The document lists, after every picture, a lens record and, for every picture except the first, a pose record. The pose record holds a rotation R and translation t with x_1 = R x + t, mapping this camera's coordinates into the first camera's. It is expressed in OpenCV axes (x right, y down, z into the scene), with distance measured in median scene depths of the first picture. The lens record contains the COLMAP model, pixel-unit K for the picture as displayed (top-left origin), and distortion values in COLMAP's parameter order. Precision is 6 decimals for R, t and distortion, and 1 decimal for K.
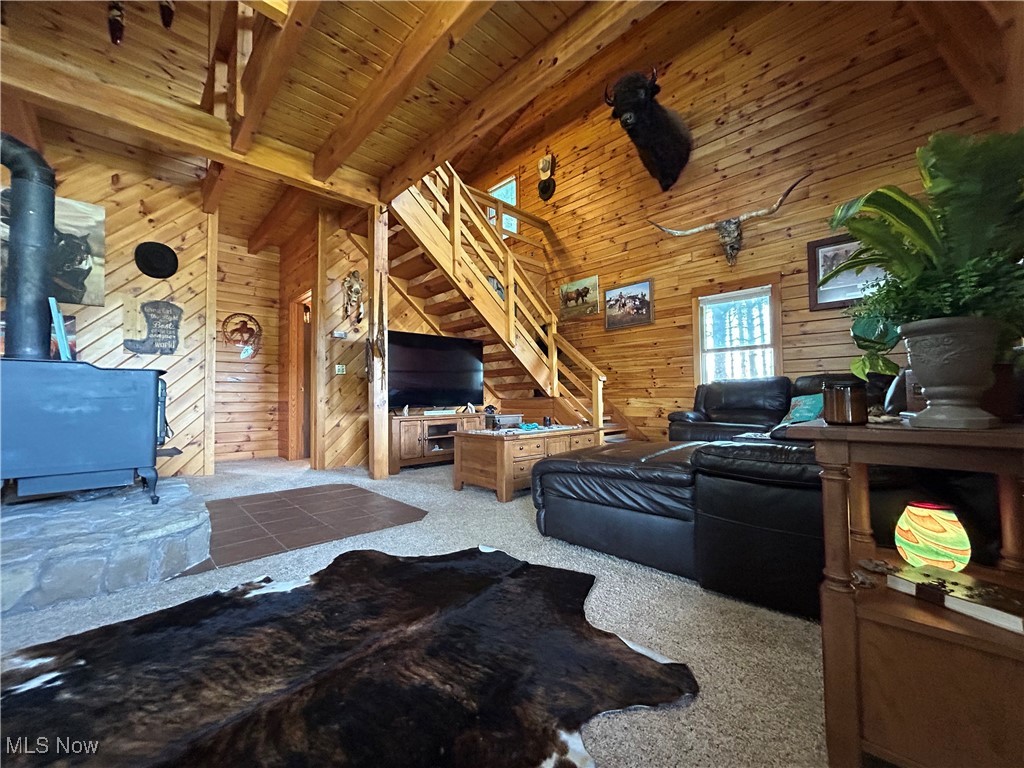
lens RADIAL K [[413.2, 0, 510.9], [0, 413.2, 383.9], [0, 0, 1]] dist [-0.002225, 0.000507]
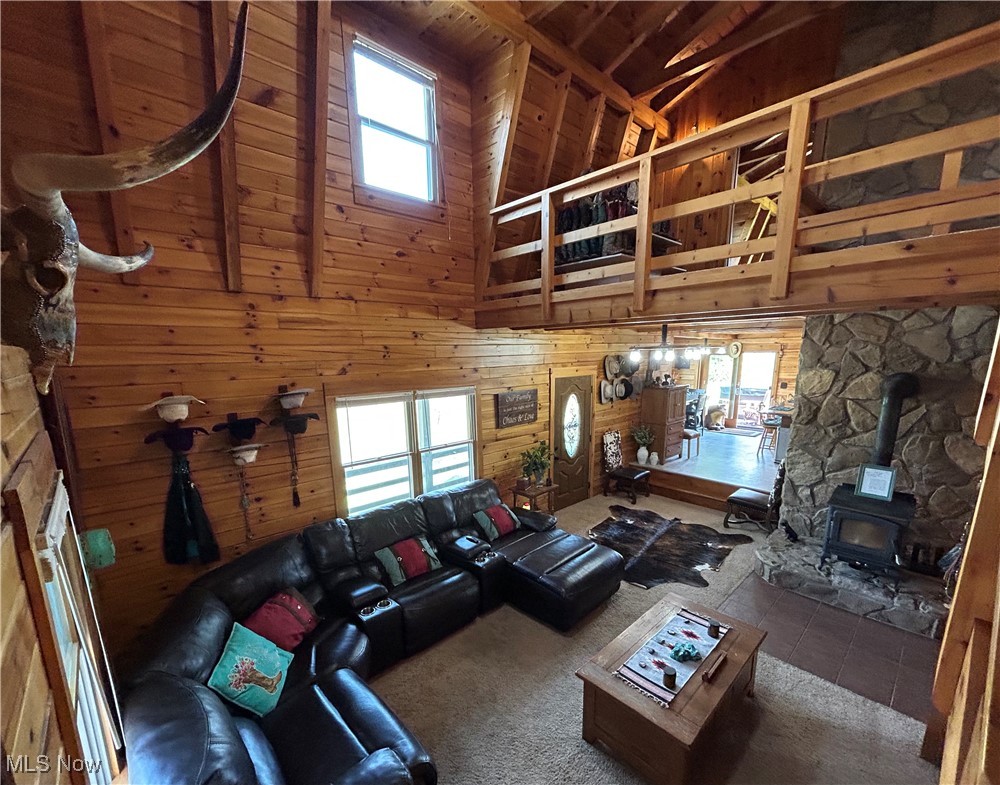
lens RADIAL K [[422.8, 0, 500.8], [0, 422.8, 436.3], [0, 0, 1]] dist [-0.003100, 0.001601]
pose [[-0.999800, 0.019353, 0.005053, 0.288153], [0.019917, 0.986451, 0.162841, -0.323309], [-0.001833, 0.162909, -0.986639, 1.377871]]
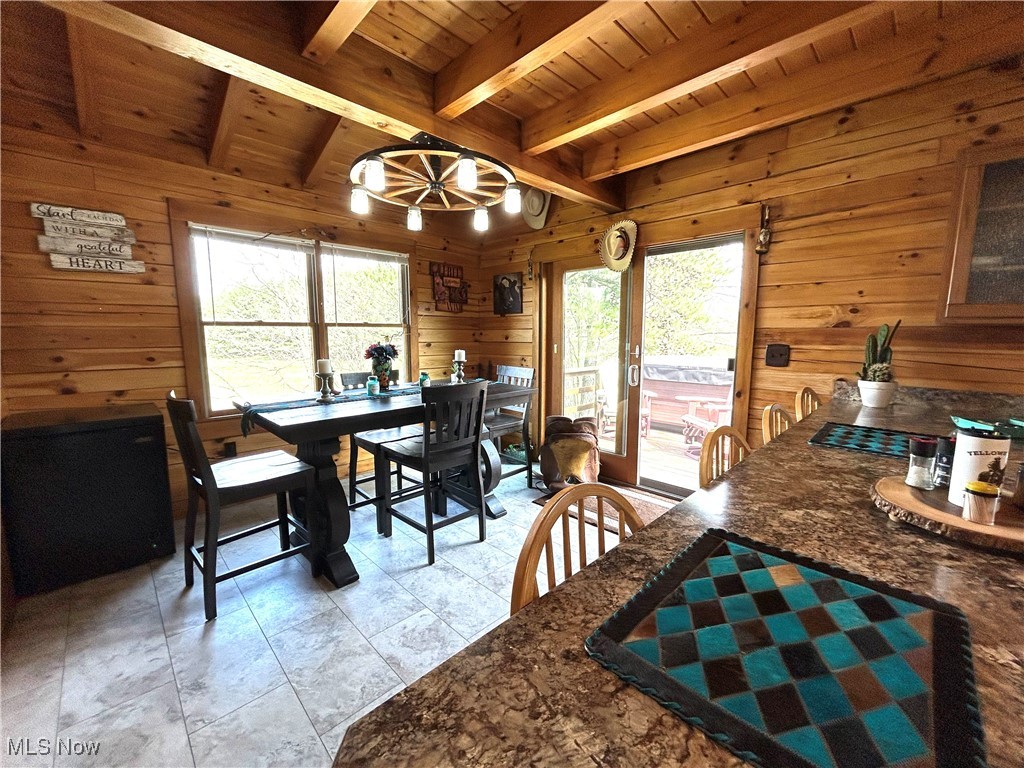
lens RADIAL K [[413.2, 0, 513.0], [0, 413.2, 384.5], [0, 0, 1]] dist [-0.002225, 0.000507]
pose [[-0.999628, 0.011249, -0.024847, -0.817210], [0.008985, 0.995956, 0.089389, -0.207730], [0.025752, 0.089132, -0.995687, -0.303824]]
